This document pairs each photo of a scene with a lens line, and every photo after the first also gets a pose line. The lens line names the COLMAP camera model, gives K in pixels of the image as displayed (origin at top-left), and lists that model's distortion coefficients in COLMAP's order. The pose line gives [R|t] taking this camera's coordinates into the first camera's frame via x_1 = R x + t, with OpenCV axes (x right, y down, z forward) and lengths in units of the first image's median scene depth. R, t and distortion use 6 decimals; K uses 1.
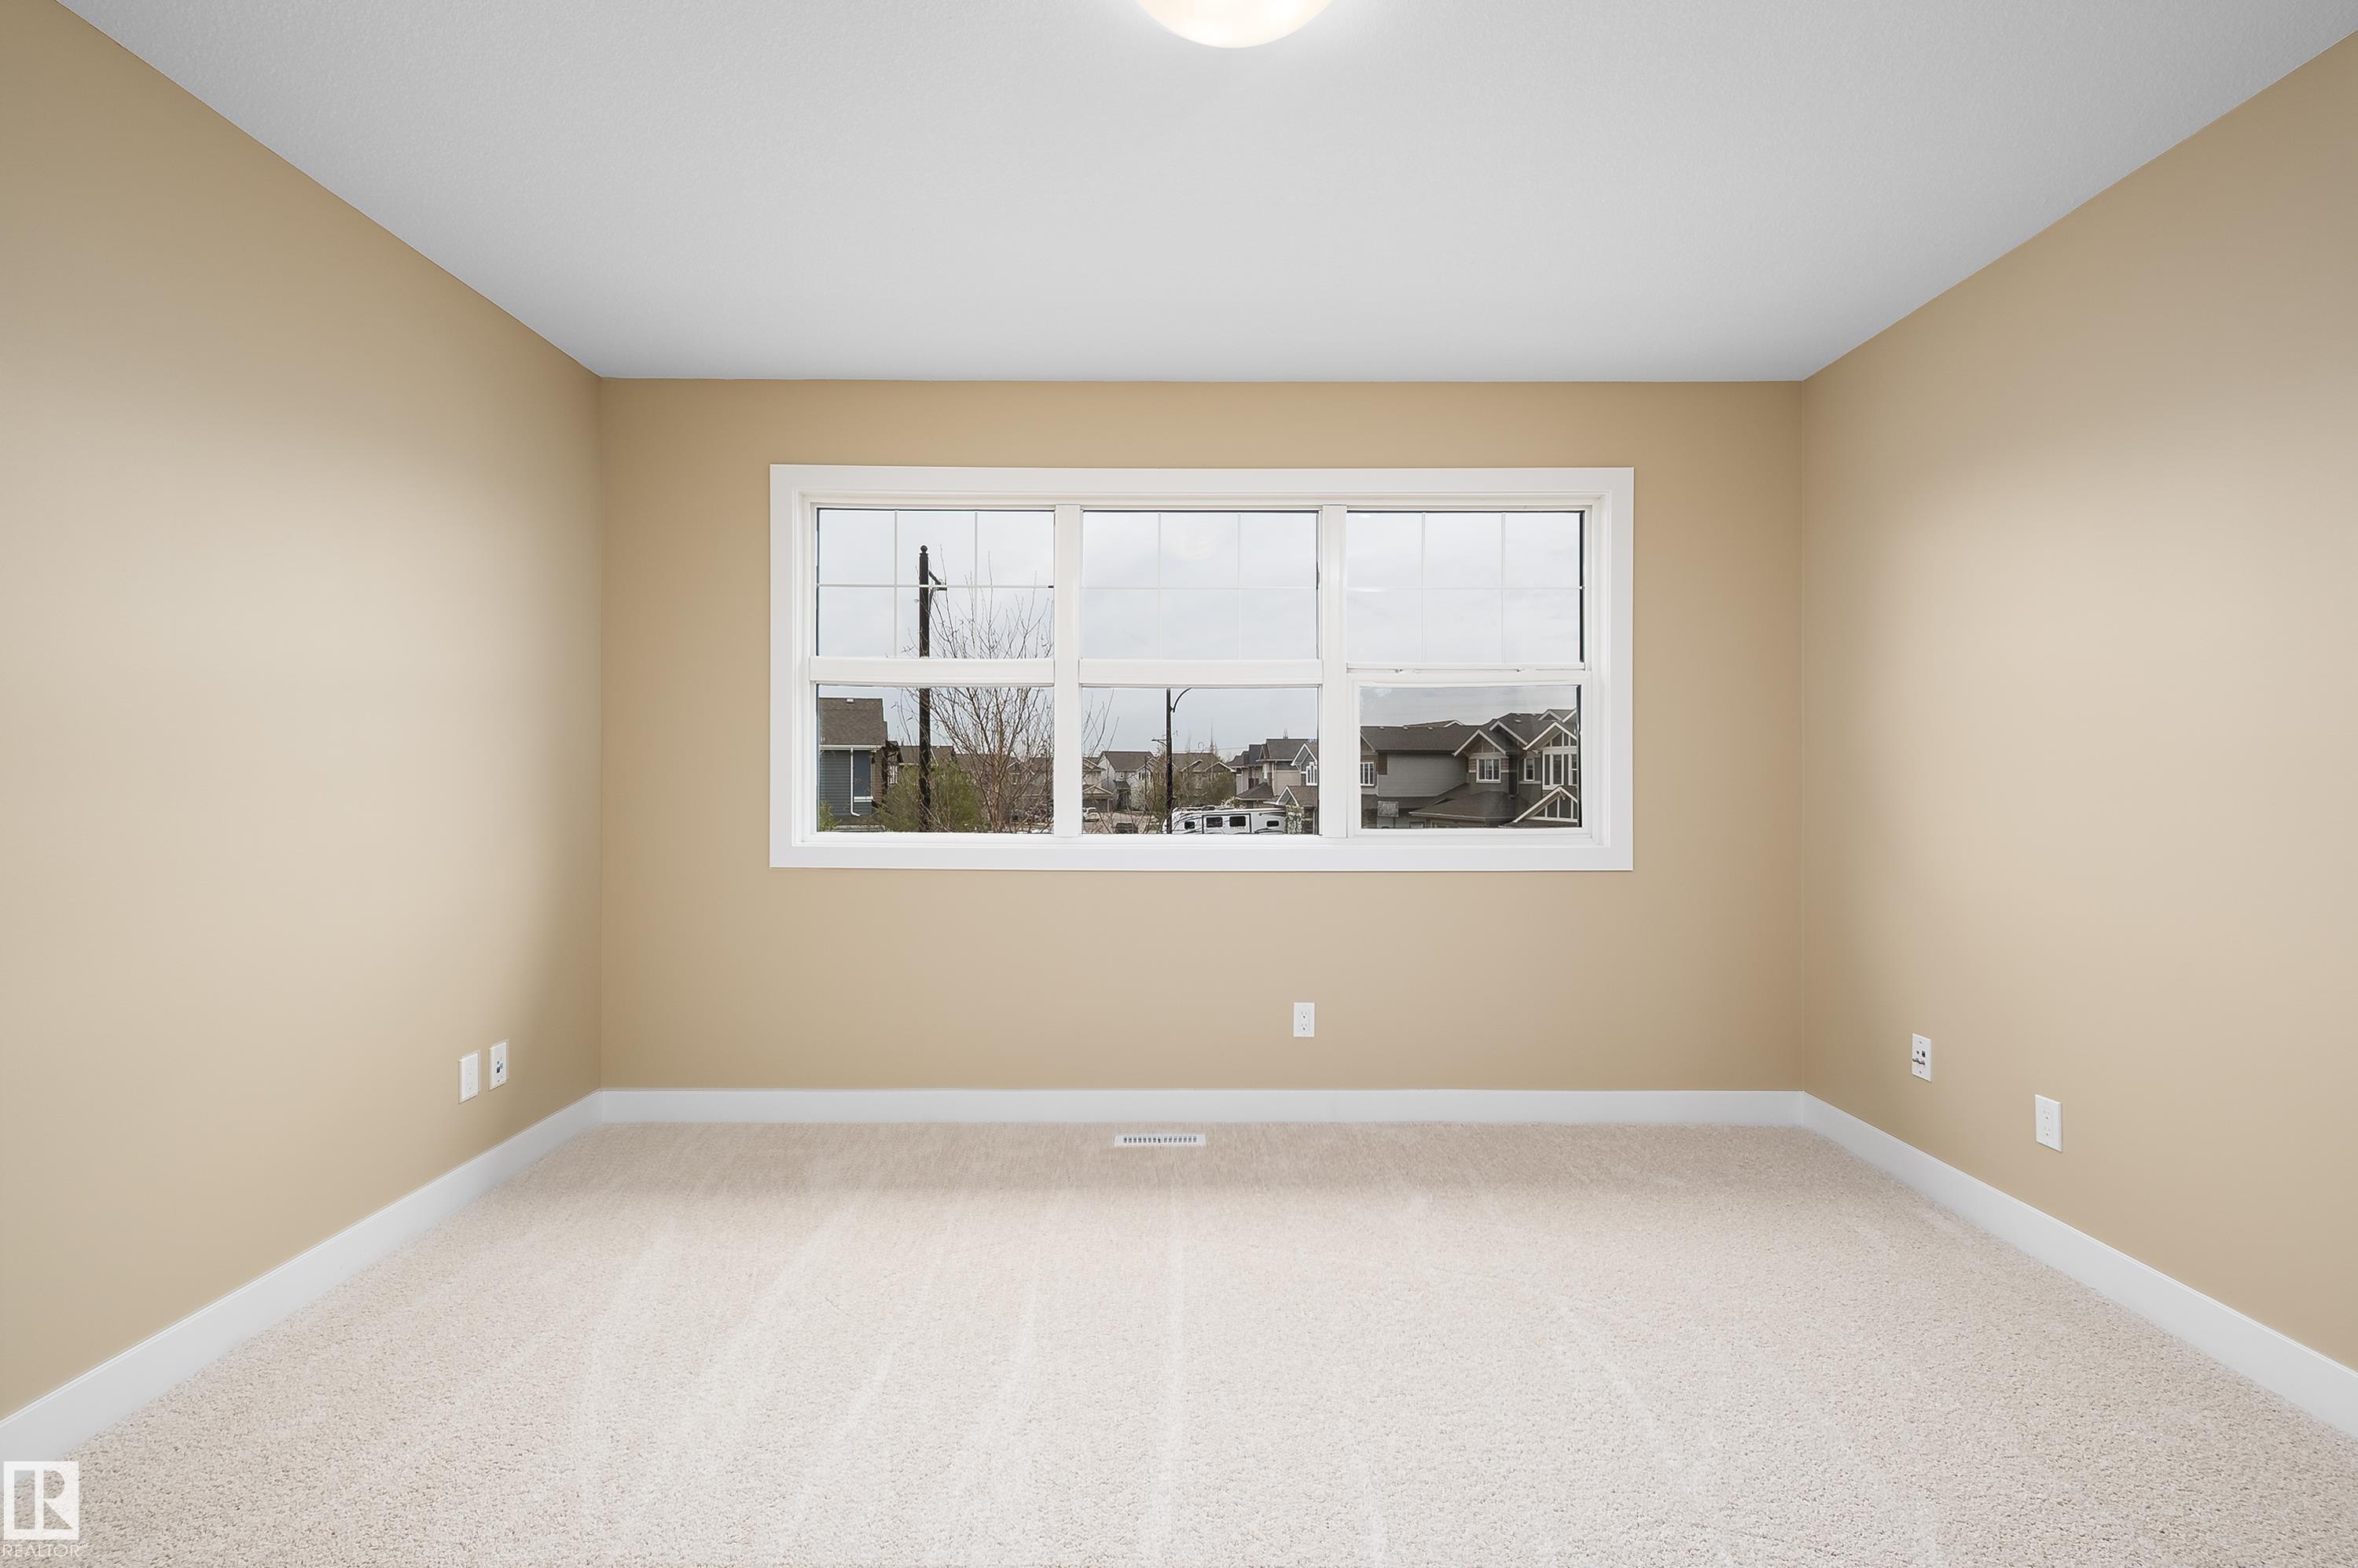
lens RADIAL K [[1064.8, 0, 1178.3], [0, 1064.8, 785.2], [0, 0, 1]] dist [-0.001486, -0.002071]
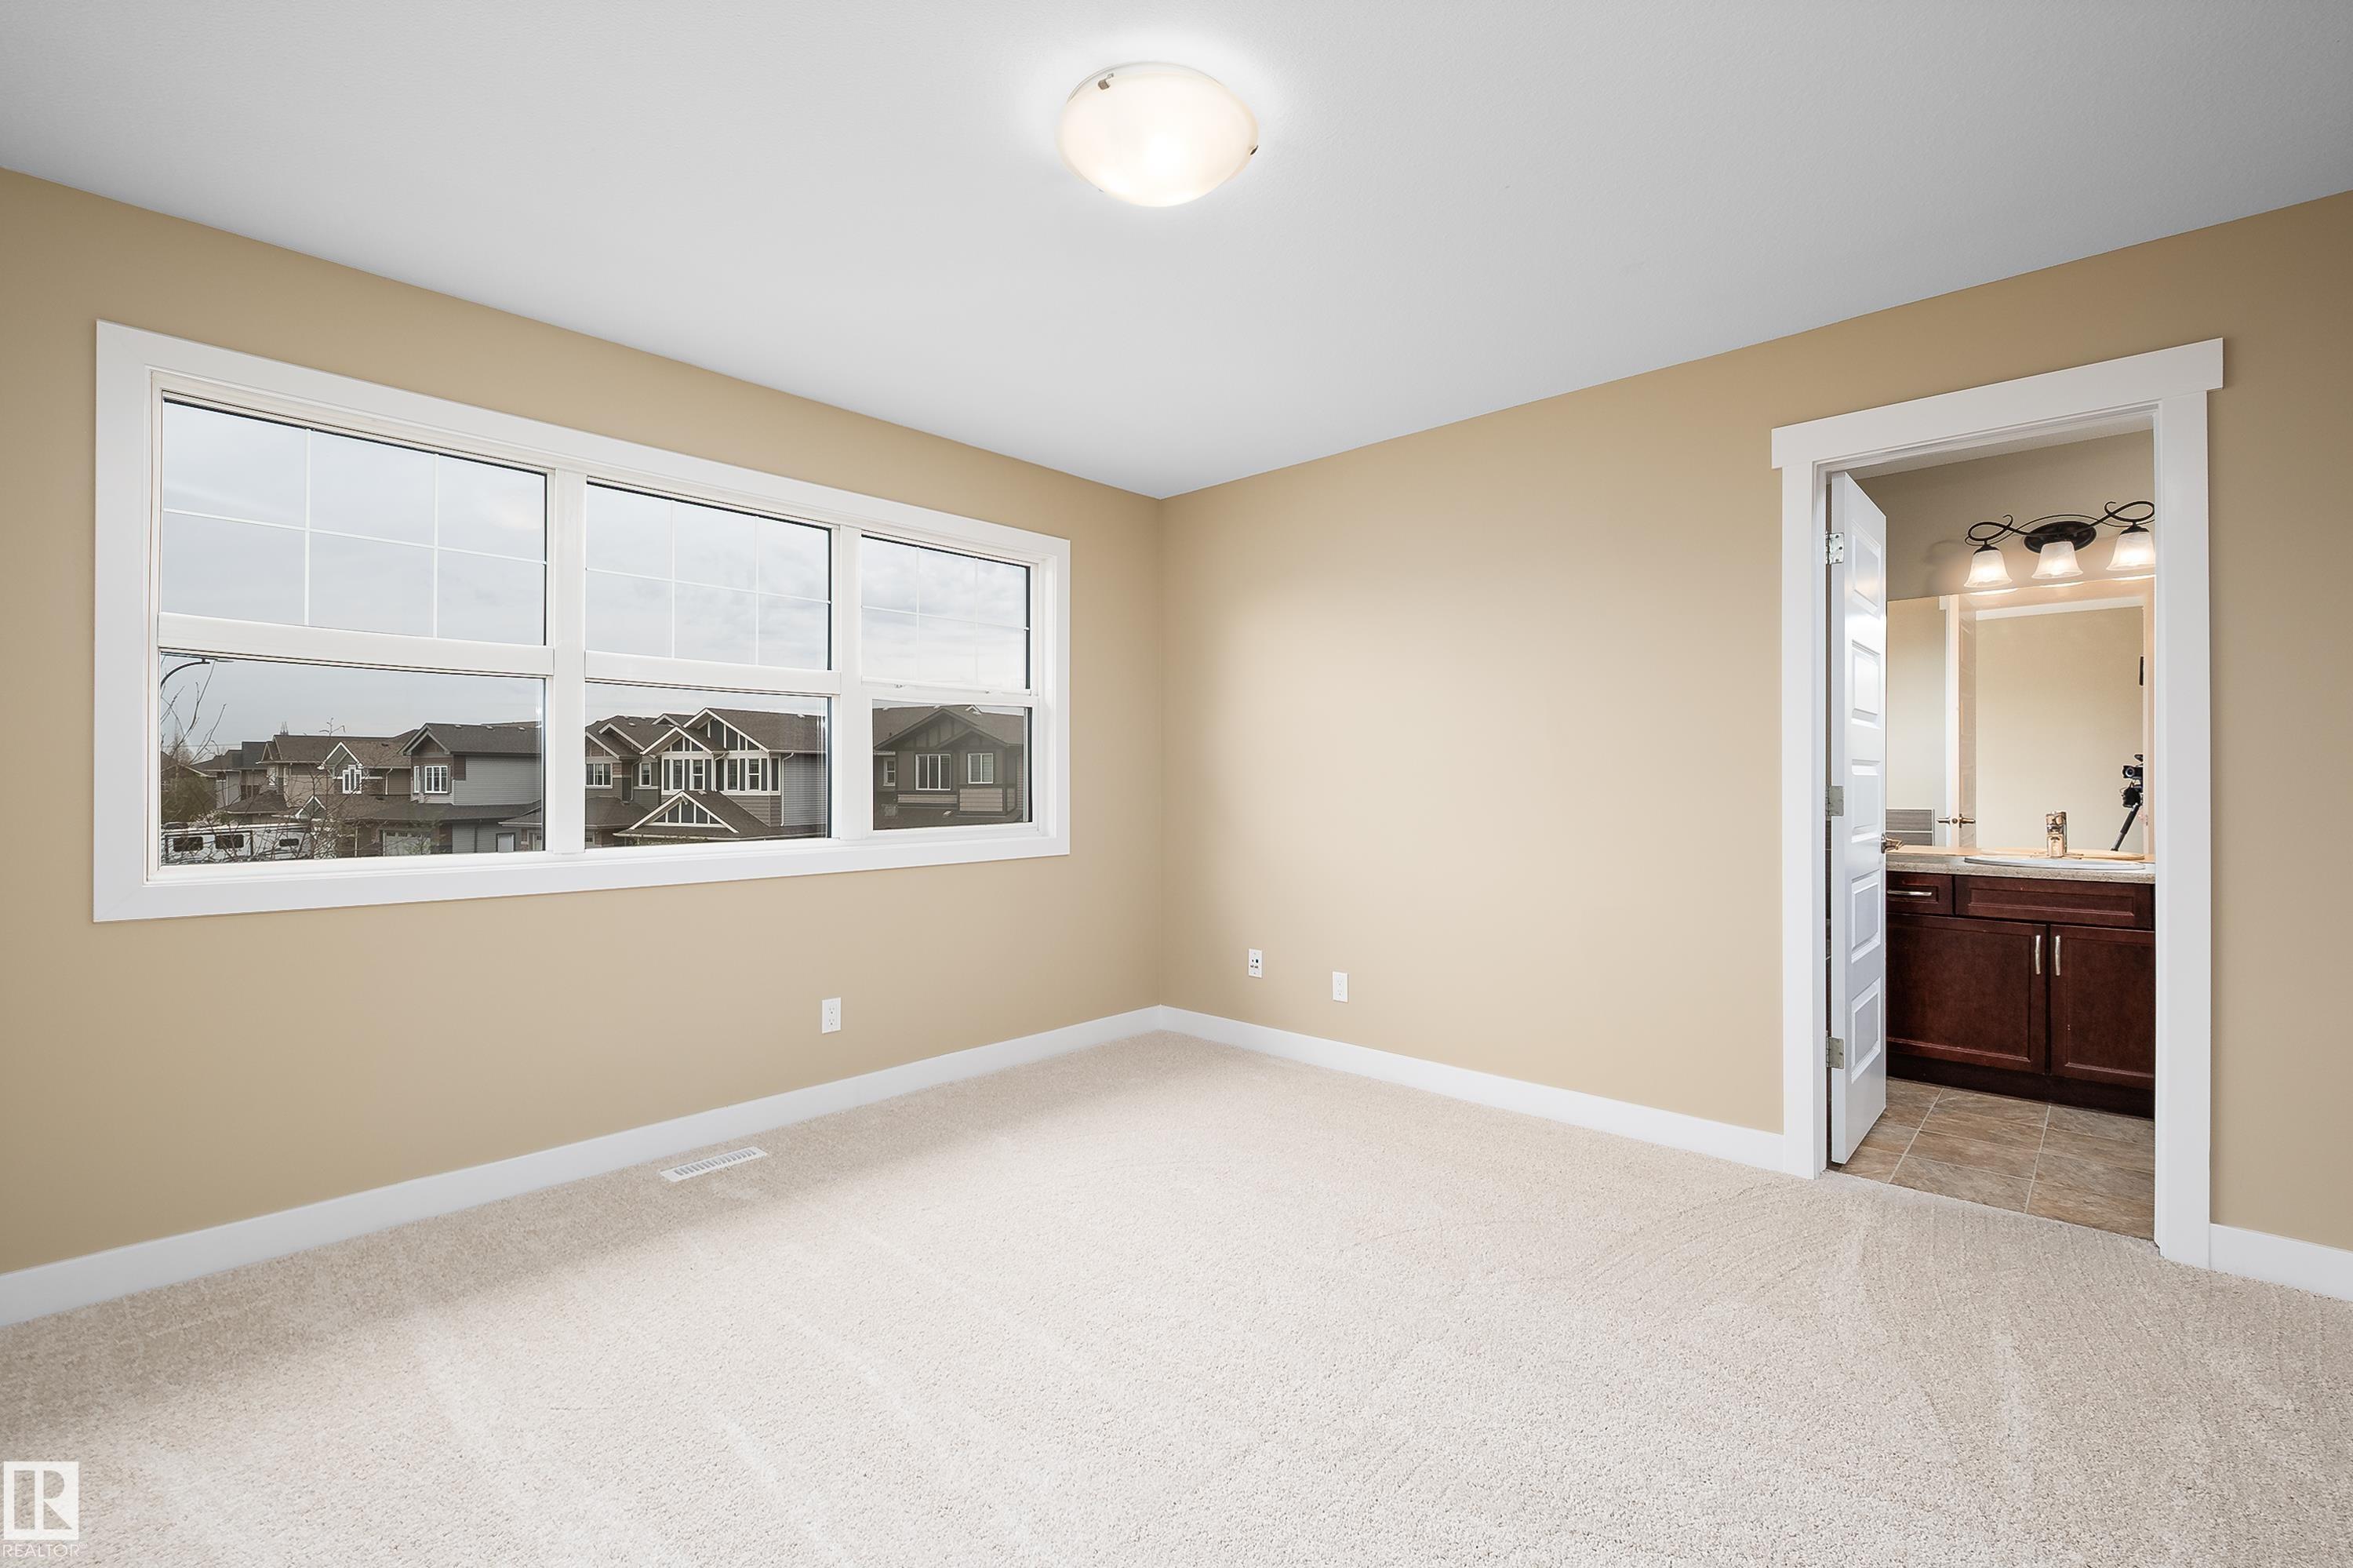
lens RADIAL K [[1062.6, 0, 1141.1], [0, 1062.6, 790.0], [0, 0, 1]] dist [-0.001486, -0.002071]
pose [[0.675720, -0.009492, 0.737097, -0.424964], [0.009358, 0.999947, 0.004299, -0.002046], [-0.737099, 0.003993, 0.675773, 0.066467]]
